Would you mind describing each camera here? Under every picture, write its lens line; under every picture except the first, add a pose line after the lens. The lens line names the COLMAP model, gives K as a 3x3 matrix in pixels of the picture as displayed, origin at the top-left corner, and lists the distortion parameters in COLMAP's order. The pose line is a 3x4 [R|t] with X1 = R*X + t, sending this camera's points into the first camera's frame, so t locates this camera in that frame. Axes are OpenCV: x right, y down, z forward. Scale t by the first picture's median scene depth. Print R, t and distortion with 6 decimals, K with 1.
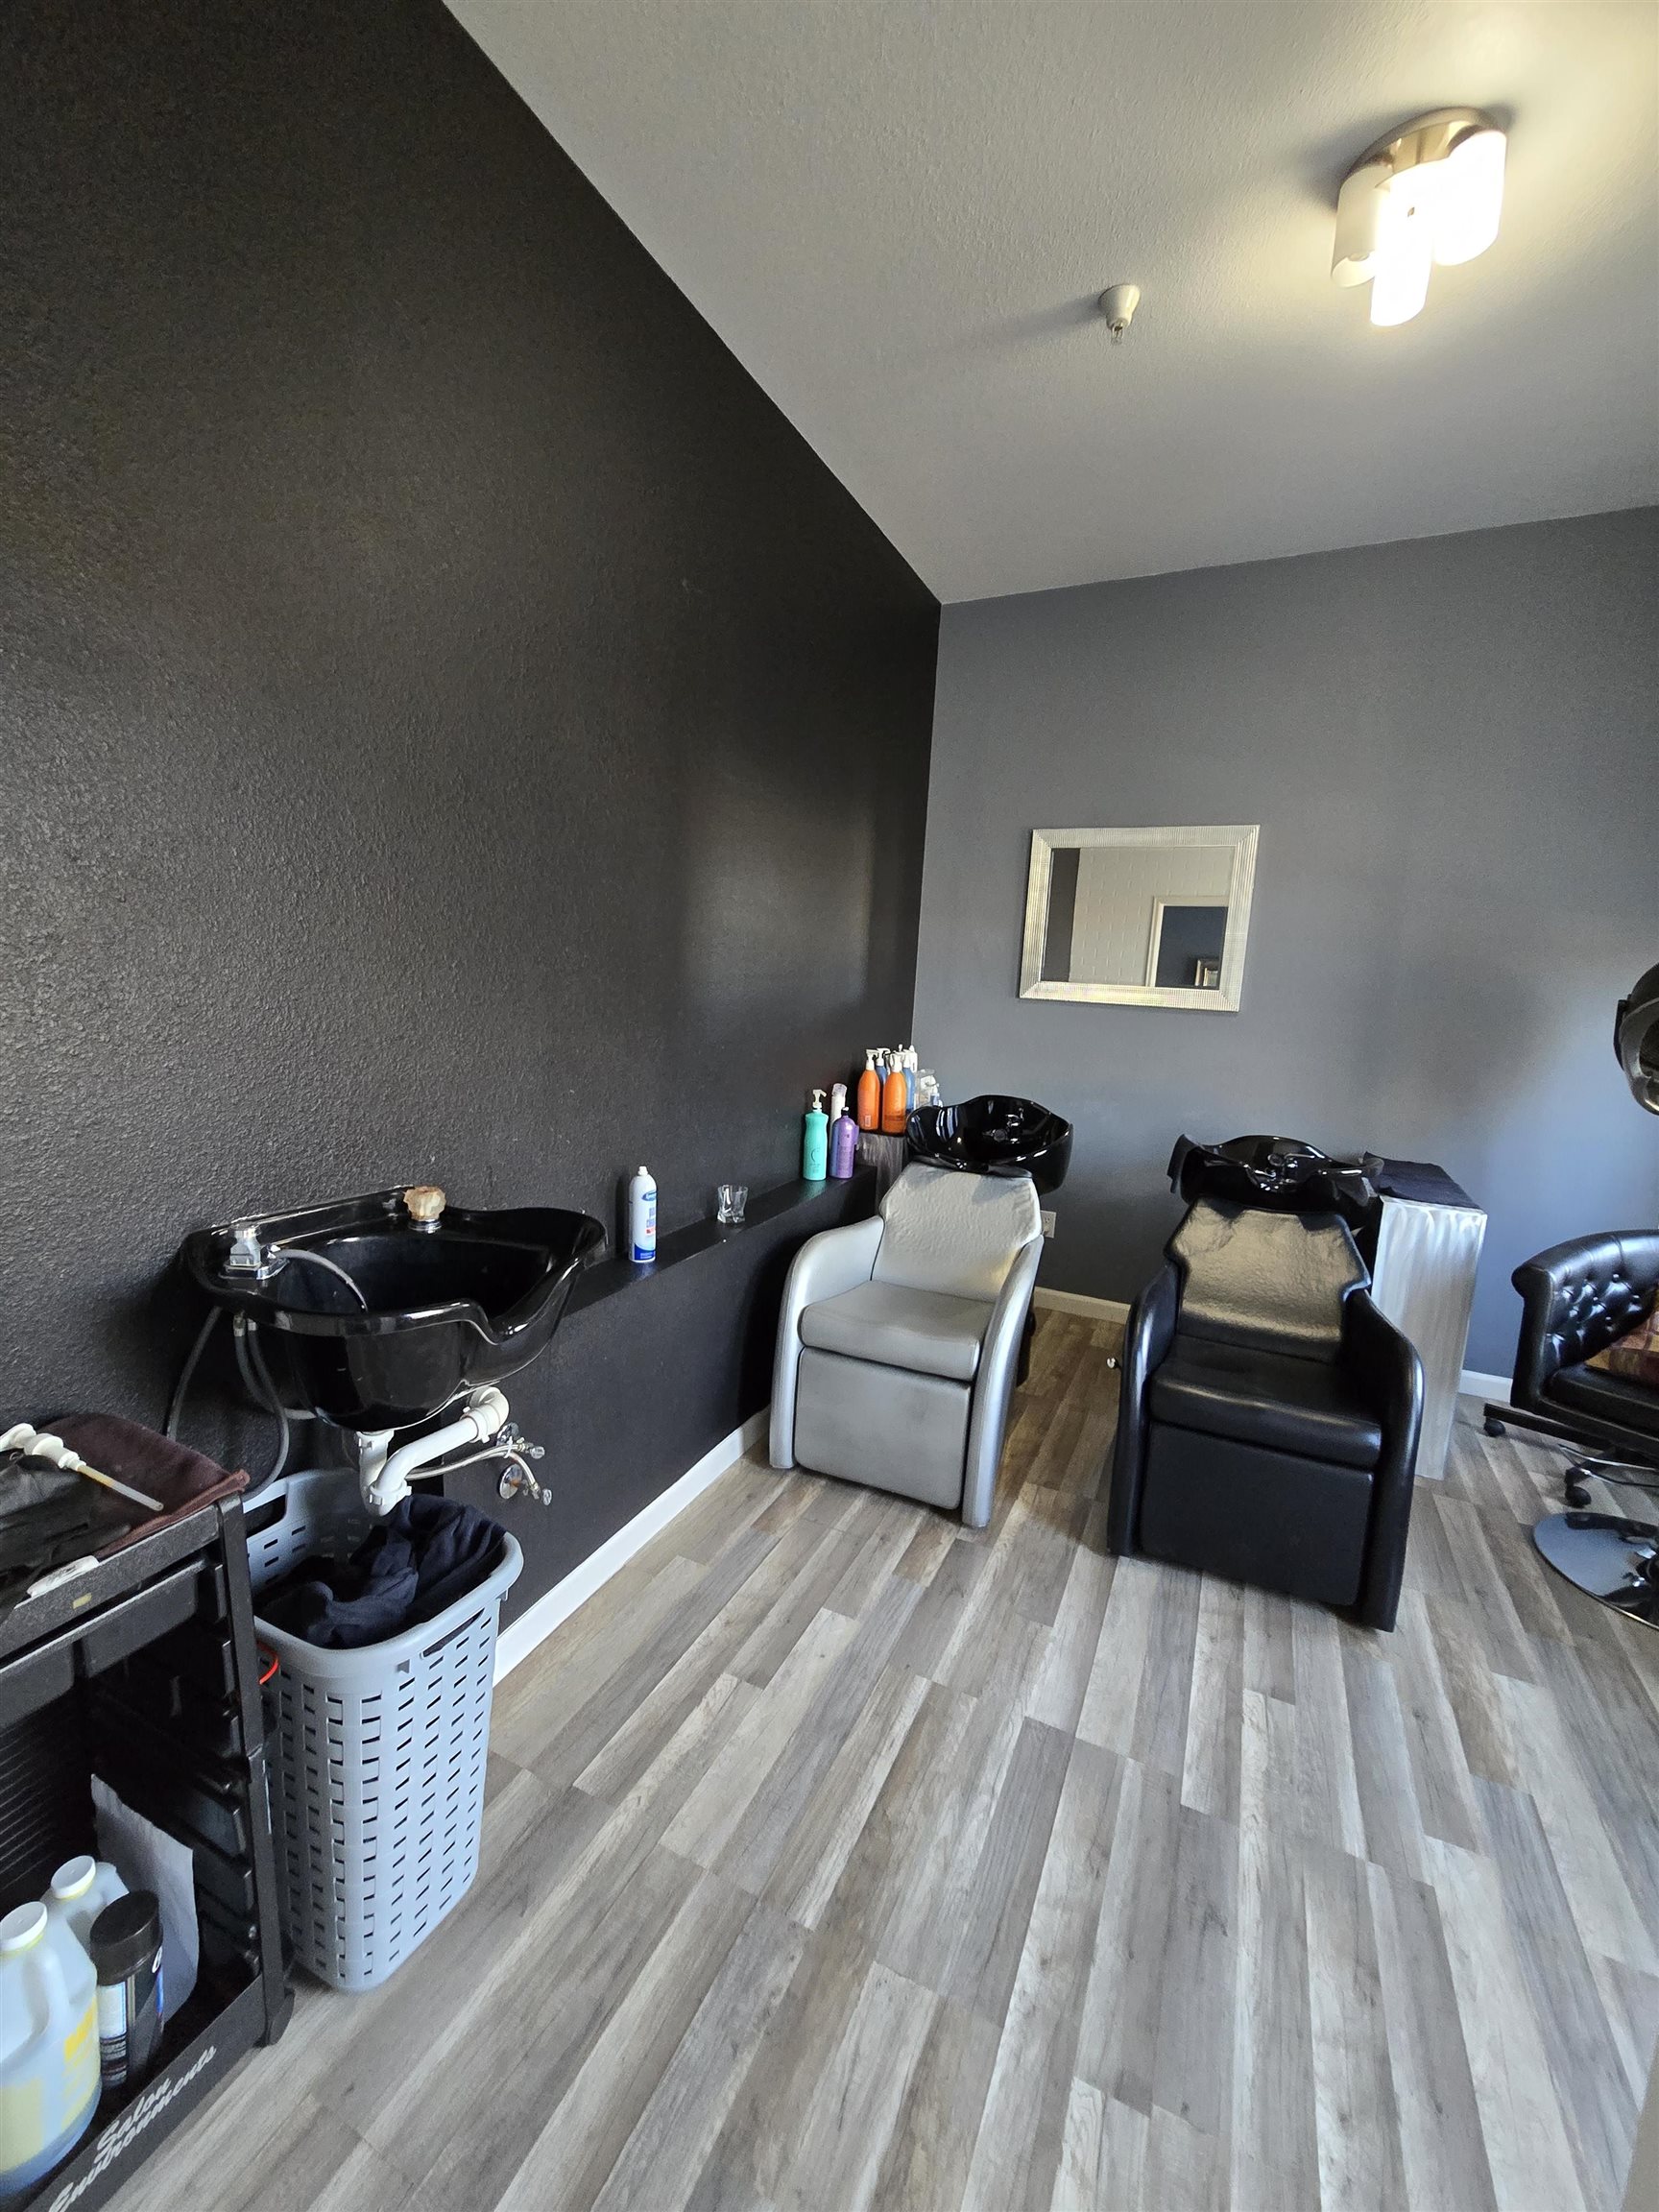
lens RADIAL K [[899.7, 0, 816.7], [0, 899.7, 1098.0], [0, 0, 1]] dist [-0.004769, 0.001542]
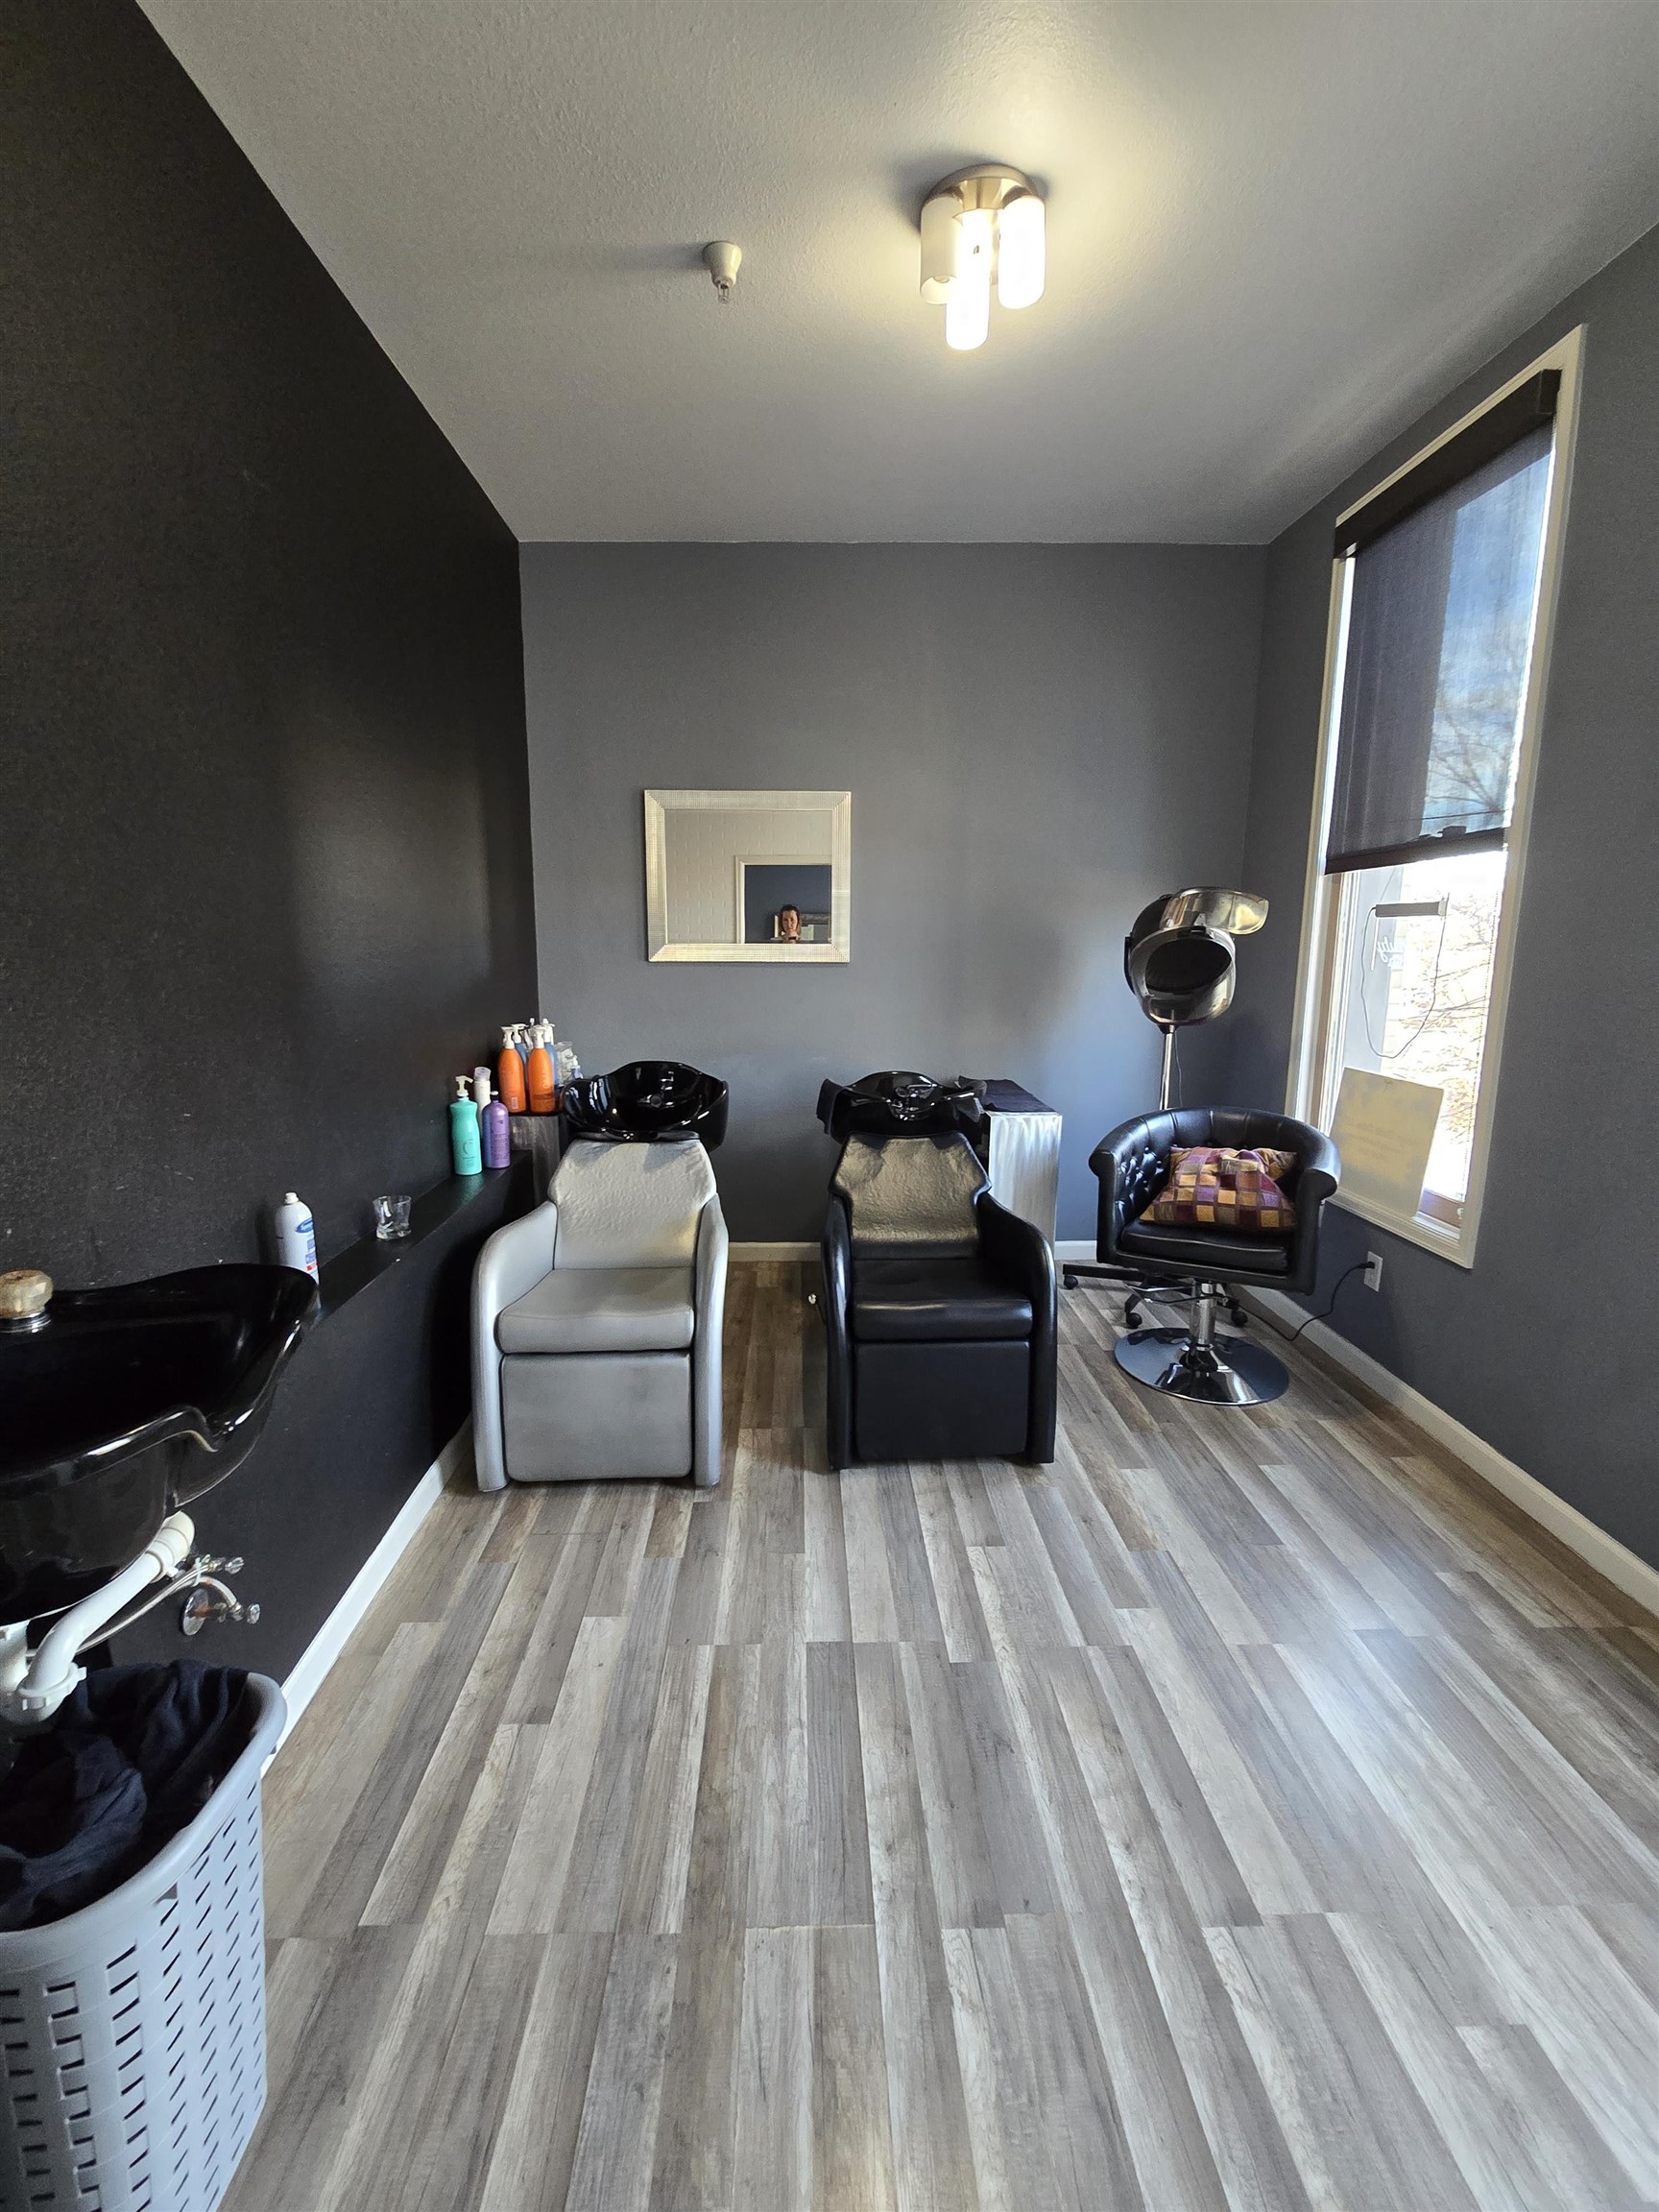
lens RADIAL K [[899.7, 0, 813.6], [0, 899.7, 1096.8], [0, 0, 1]] dist [-0.004769, 0.001542]
pose [[0.890576, -0.123290, 0.437805, -0.131843], [0.104265, 0.992267, 0.067336, -0.019710], [-0.442722, -0.014320, 0.896545, 0.049321]]
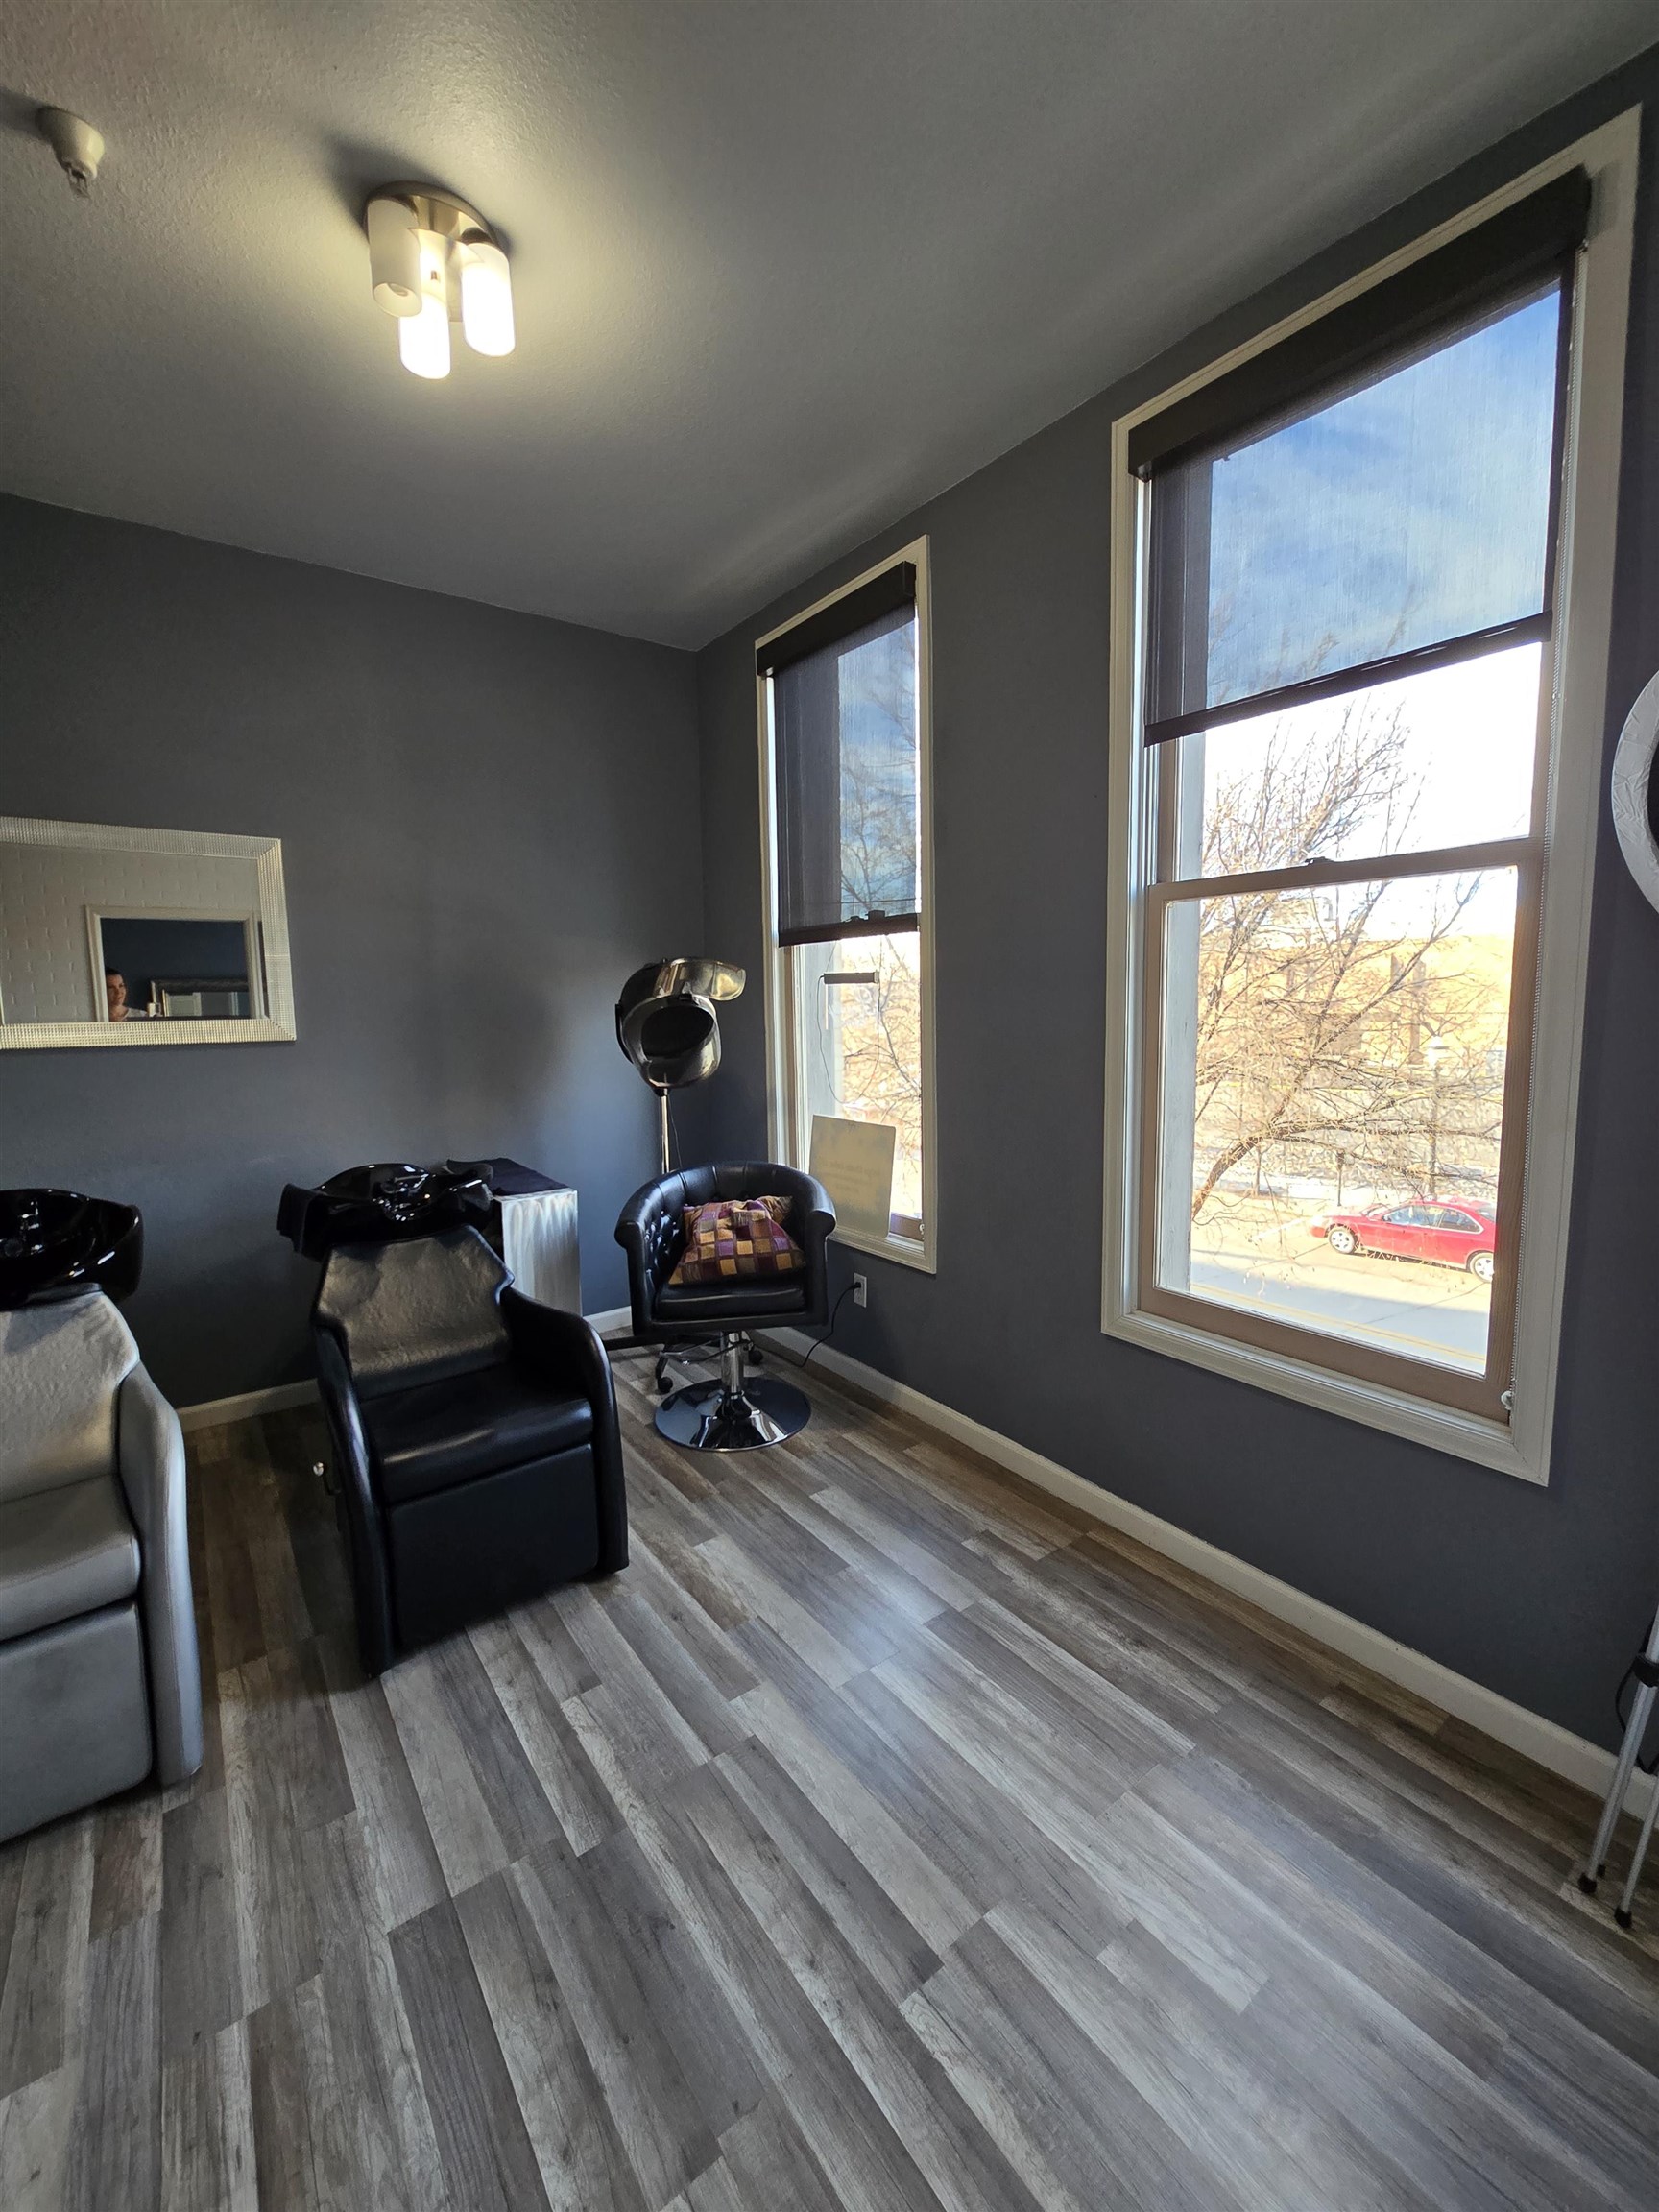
lens RADIAL K [[899.7, 0, 813.3], [0, 899.7, 1095.3], [0, 0, 1]] dist [-0.004769, 0.001542]
pose [[0.470959, -0.149124, 0.869459, -0.160183], [0.162277, 0.983434, 0.080772, -0.051599], [-0.867101, 0.103053, 0.487357, 0.177234]]
